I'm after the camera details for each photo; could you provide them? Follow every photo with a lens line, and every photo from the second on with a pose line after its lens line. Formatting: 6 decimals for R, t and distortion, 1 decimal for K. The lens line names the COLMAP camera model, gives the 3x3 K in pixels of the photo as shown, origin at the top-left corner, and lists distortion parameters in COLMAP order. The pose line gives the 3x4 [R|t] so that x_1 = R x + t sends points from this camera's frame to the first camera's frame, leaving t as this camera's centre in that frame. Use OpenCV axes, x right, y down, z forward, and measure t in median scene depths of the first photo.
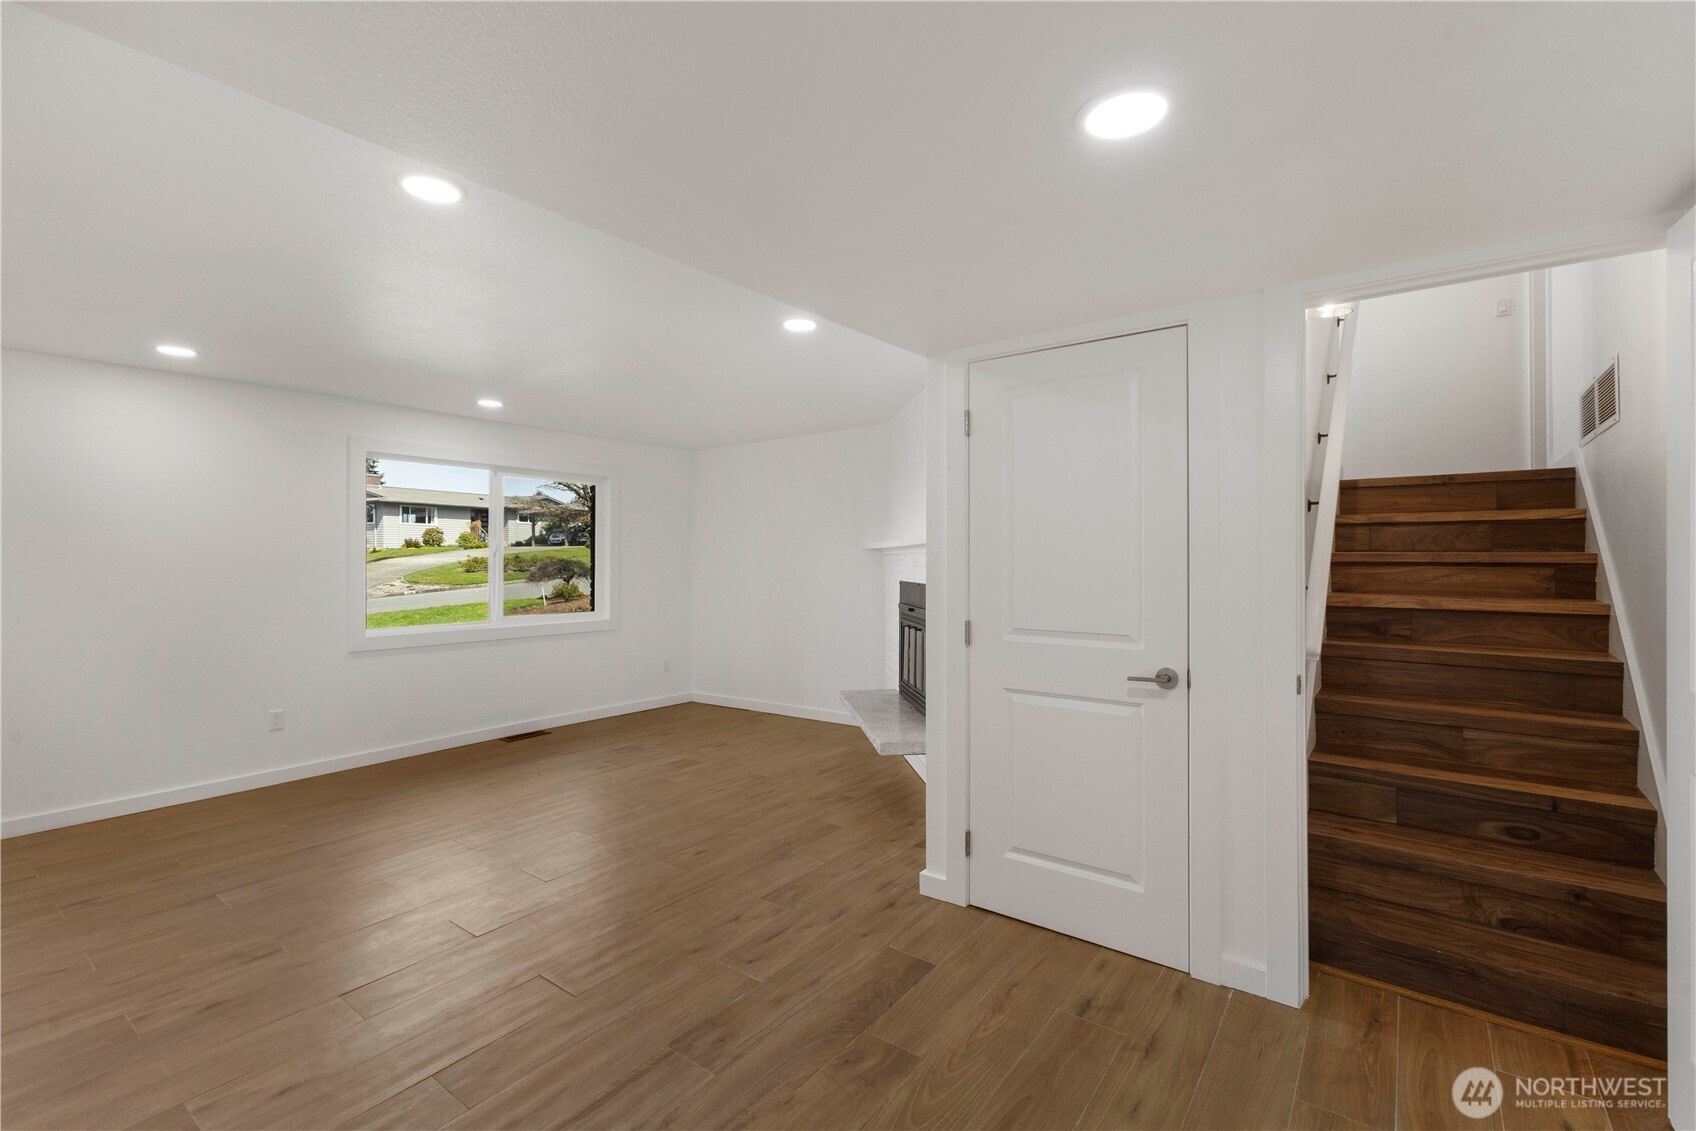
lens RADIAL K [[731.0, 0, 853.8], [0, 731.0, 559.7], [0, 0, 1]] dist [0.020868, -0.009116]
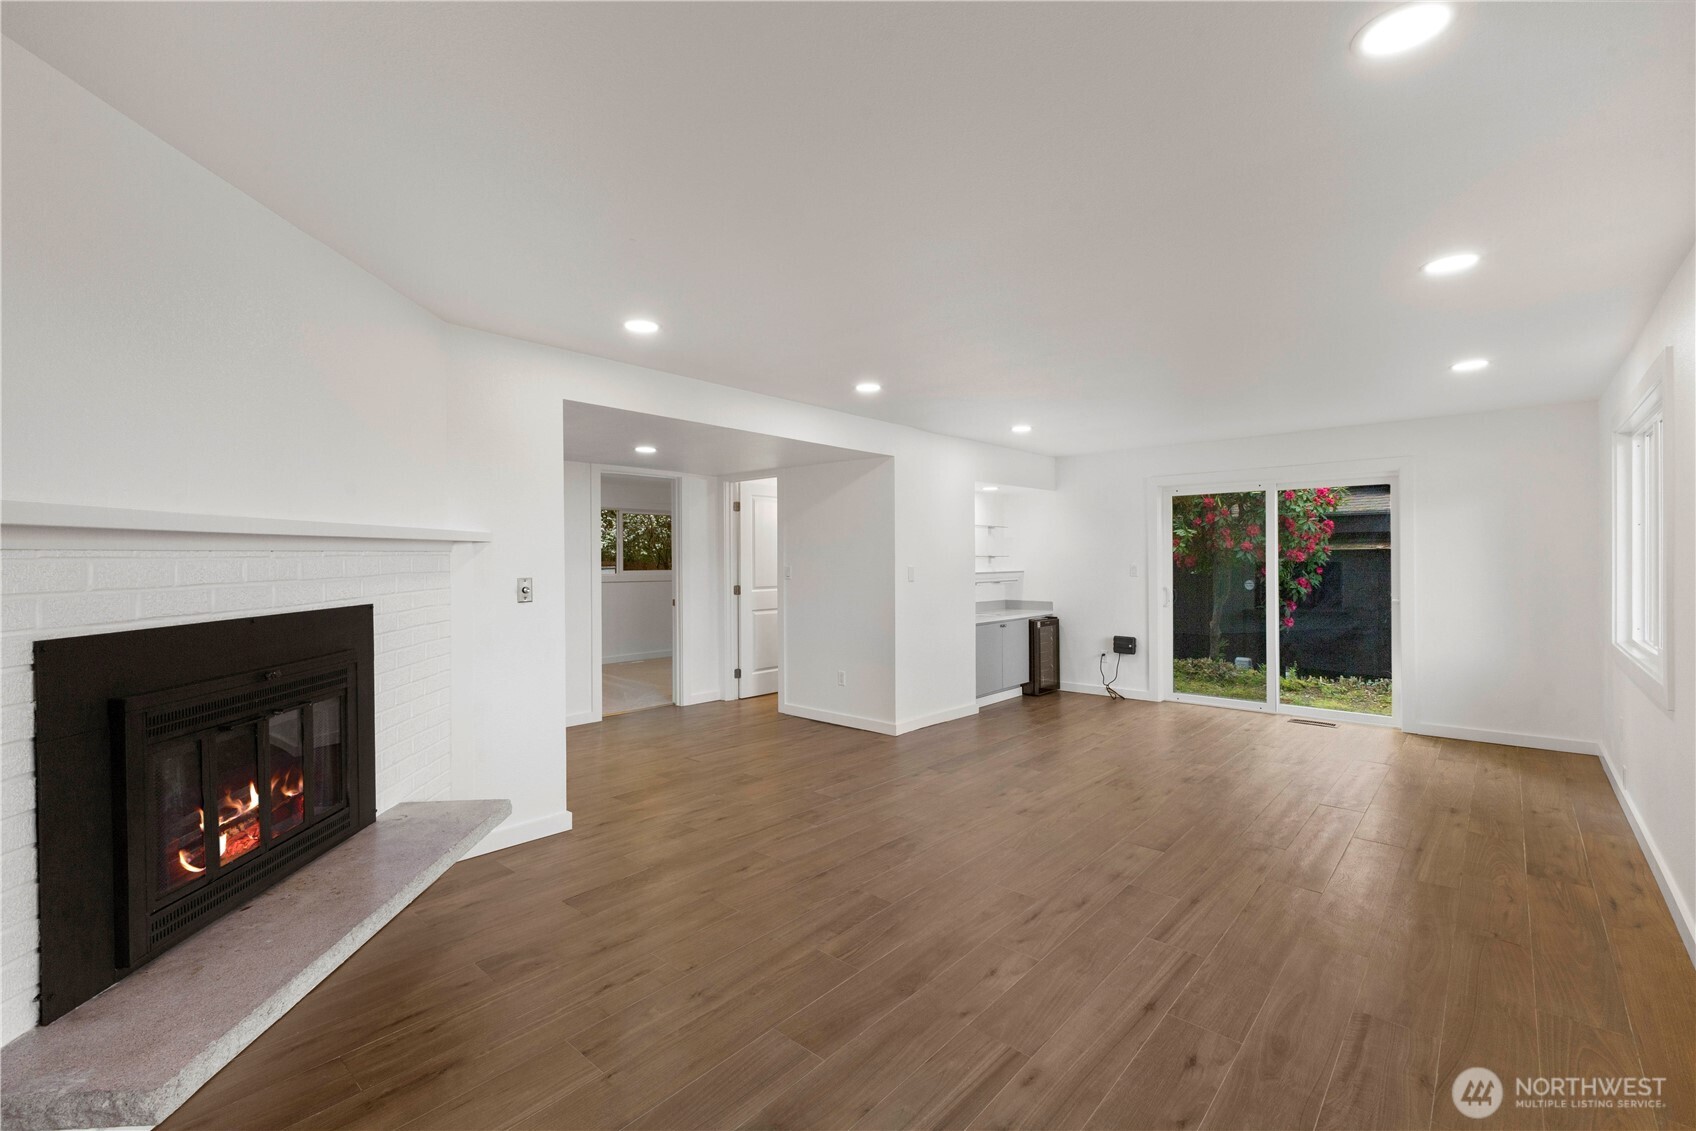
lens RADIAL K [[731.0, 0, 853.8], [0, 731.0, 559.7], [0, 0, 1]] dist [0.020868, -0.009116]
pose [[-0.995209, 0.002663, 0.097735, -0.605348], [0.002274, 0.999989, -0.004092, 0.005682], [-0.097745, -0.003850, -0.995204, 2.636411]]
